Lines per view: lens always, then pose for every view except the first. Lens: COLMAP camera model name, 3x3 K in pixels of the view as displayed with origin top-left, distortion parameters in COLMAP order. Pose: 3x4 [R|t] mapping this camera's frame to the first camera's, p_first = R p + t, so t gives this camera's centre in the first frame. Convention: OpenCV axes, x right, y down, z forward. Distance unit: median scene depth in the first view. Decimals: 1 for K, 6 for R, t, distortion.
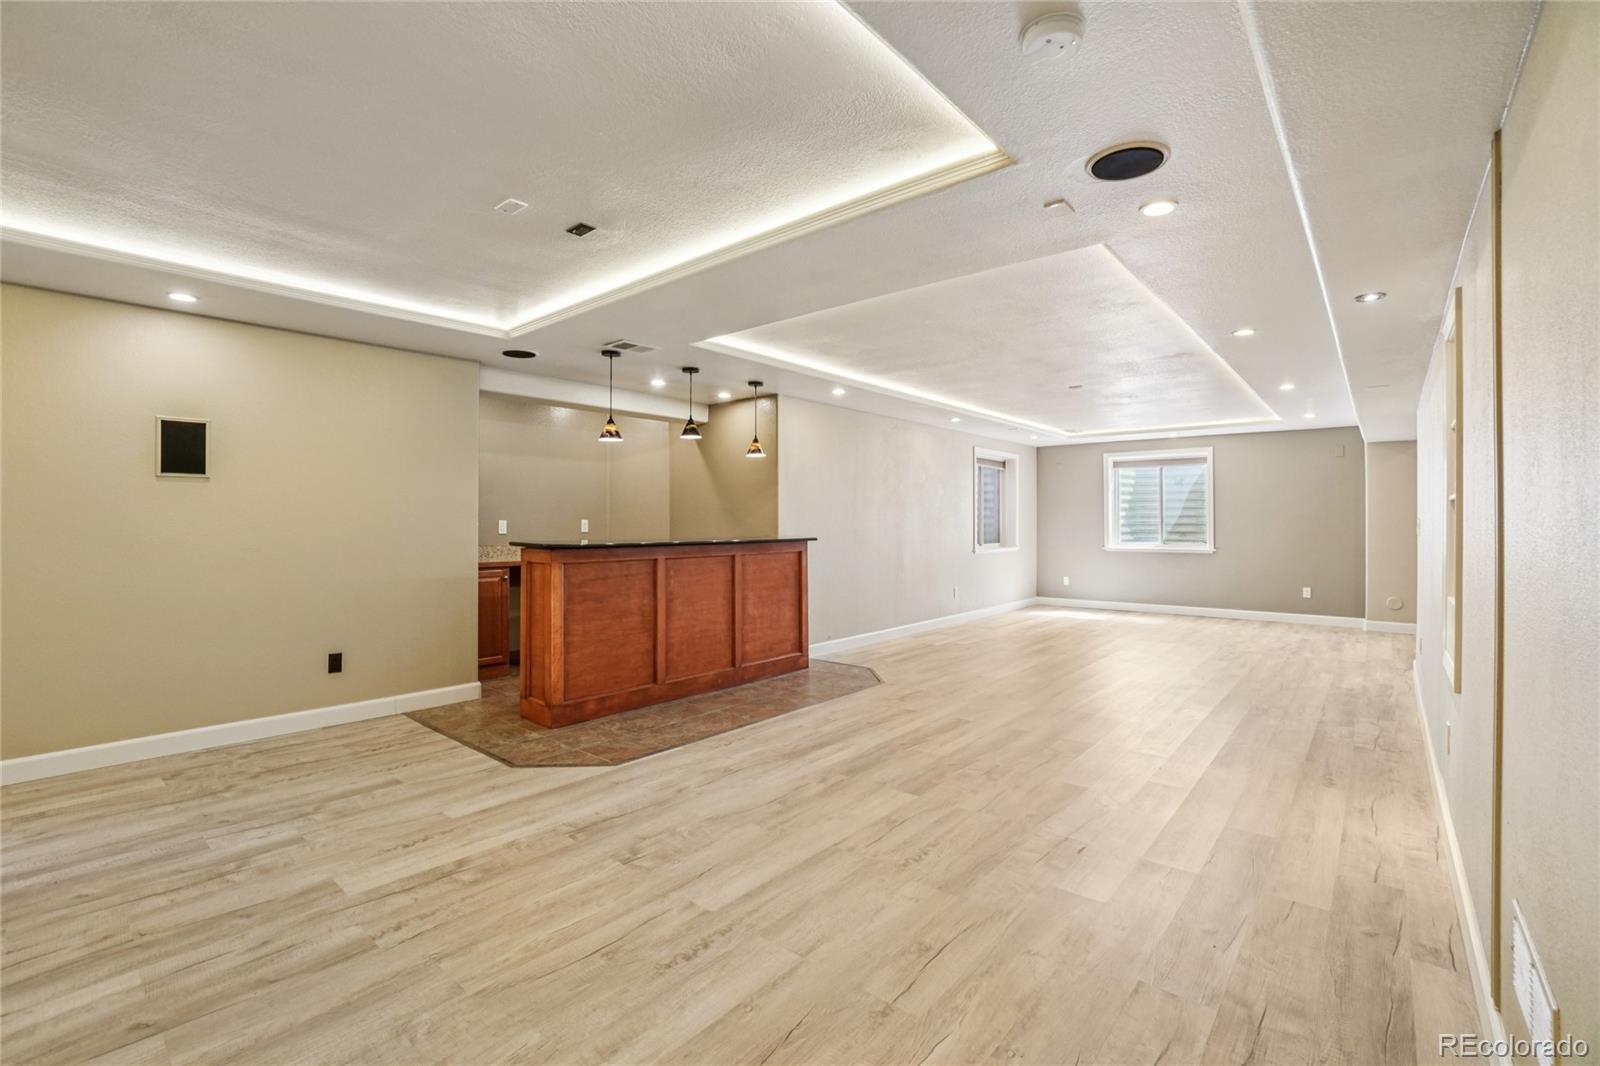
lens RADIAL K [[721.4, 0, 794.7], [0, 721.4, 525.5], [0, 0, 1]] dist [-0.056605, 0.000780]
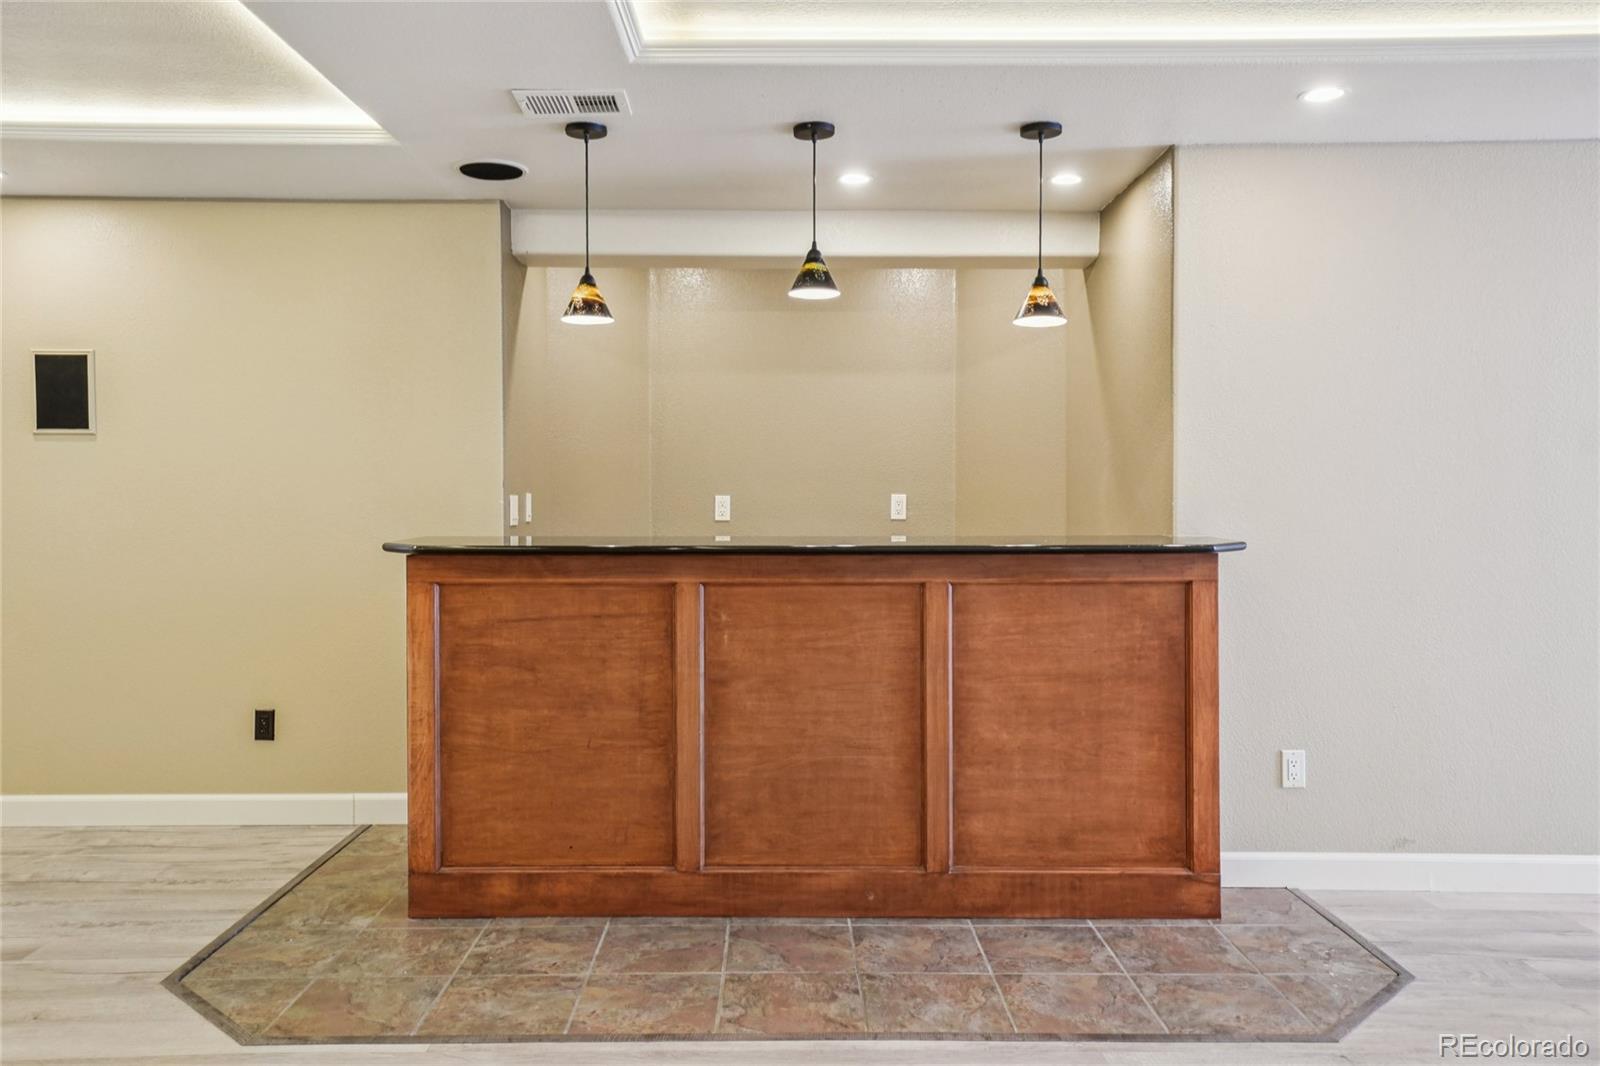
lens RADIAL K [[1214.9, 0, 799.8], [0, 1214.9, 515.6], [0, 0, 1]] dist [0.007784, 0.036774]
pose [[0.649788, 0.011175, -0.760033, 0.397436], [-0.004003, 0.999928, 0.011280, -0.003129], [0.760105, -0.004287, 0.649787, 0.551955]]
